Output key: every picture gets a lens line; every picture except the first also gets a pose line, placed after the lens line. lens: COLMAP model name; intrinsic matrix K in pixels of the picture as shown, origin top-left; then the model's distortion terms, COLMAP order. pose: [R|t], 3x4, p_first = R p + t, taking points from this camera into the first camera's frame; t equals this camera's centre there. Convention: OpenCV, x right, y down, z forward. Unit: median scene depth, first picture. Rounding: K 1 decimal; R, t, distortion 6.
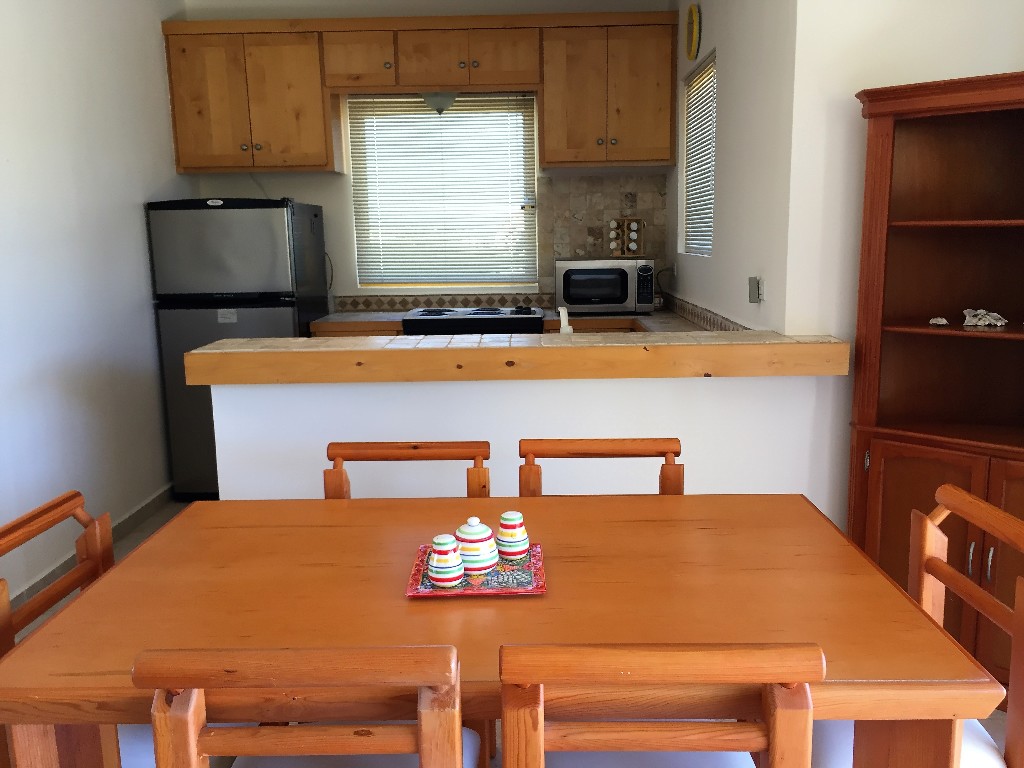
lens RADIAL K [[863.8, 0, 512.0], [0, 863.8, 384.0], [0, 0, 1]] dist [0.061695, -0.094718]
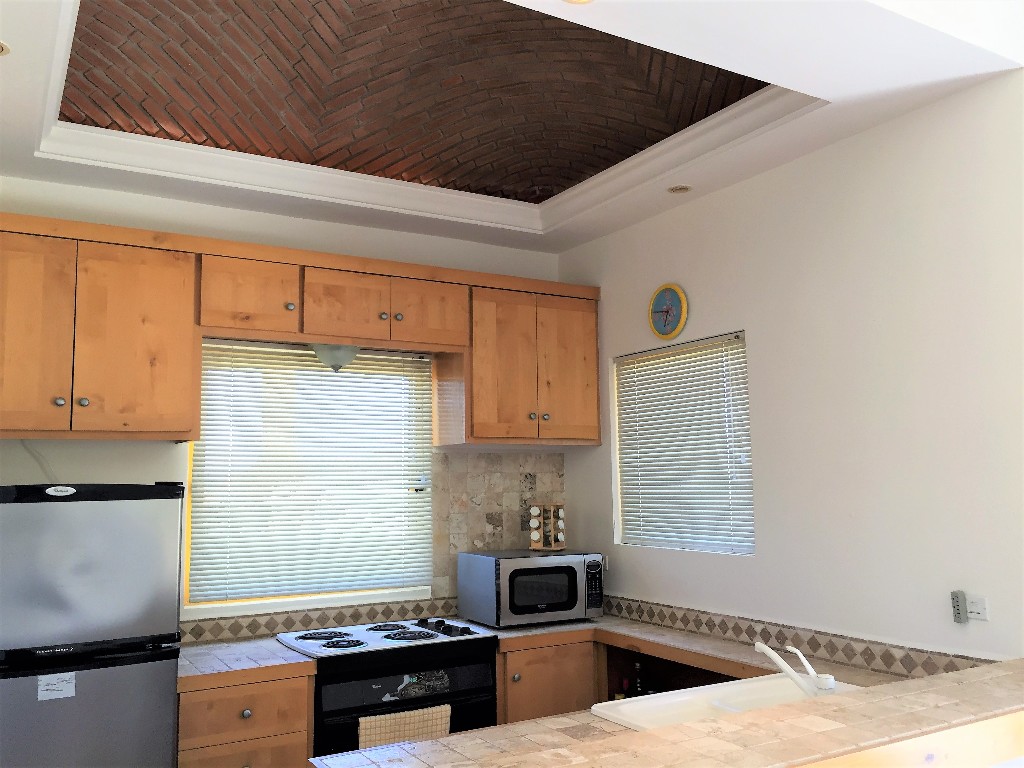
lens RADIAL K [[863.8, 0, 512.0], [0, 863.8, 384.0], [0, 0, 1]] dist [0.061695, -0.094718]
pose [[0.856841, 0.062892, 0.511730, -0.350098], [0.090097, 0.958995, -0.268720, -0.081705], [-0.507647, 0.276355, 0.816041, 0.302979]]
